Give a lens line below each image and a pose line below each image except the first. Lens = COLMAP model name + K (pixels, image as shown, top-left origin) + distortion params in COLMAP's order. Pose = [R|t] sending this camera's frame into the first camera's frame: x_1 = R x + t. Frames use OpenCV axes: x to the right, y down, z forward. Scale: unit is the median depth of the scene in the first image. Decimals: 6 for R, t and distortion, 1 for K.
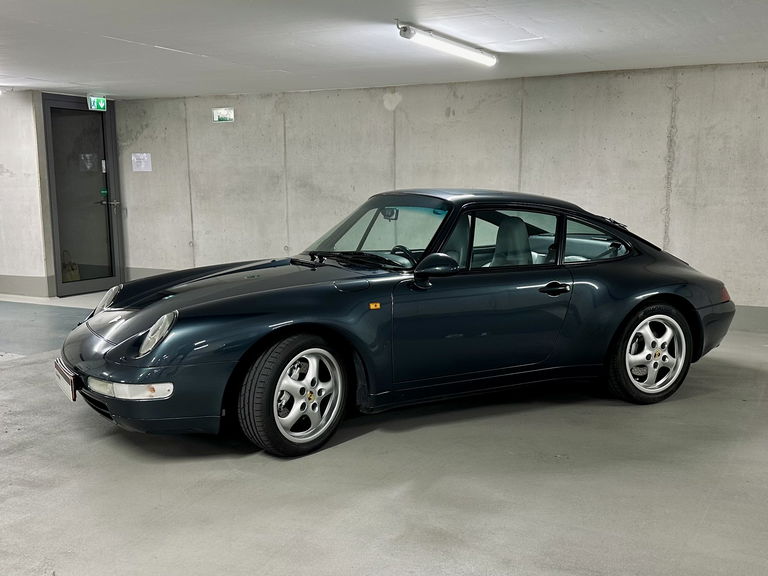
lens RADIAL K [[942.5, 0, 370.2], [0, 942.5, 301.3], [0, 0, 1]] dist [0.098943, 0.000000]
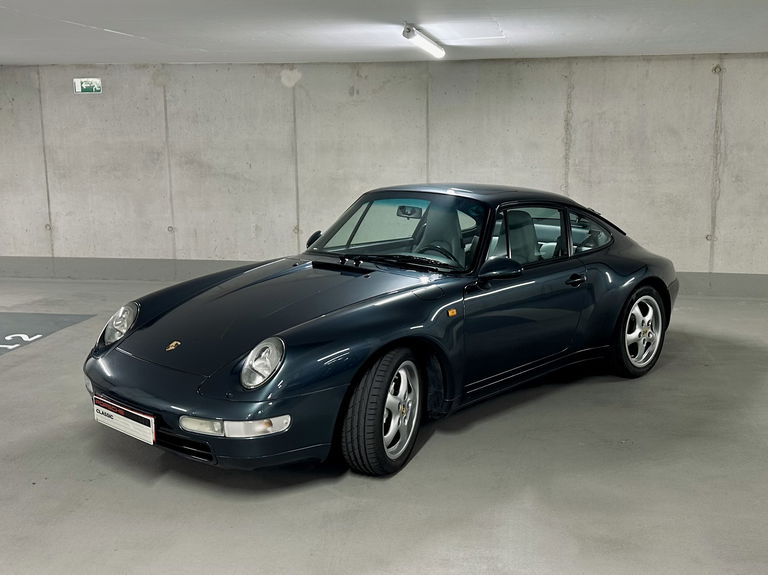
lens RADIAL K [[942.5, 0, 421.5], [0, 942.5, 233.4], [0, 0, 1]] dist [0.098943, 0.000000]
pose [[0.938663, -0.042294, 0.342232, -0.206929], [0.045754, 0.998951, -0.002040, -0.044715], [-0.341786, 0.017573, 0.939613, 0.032714]]
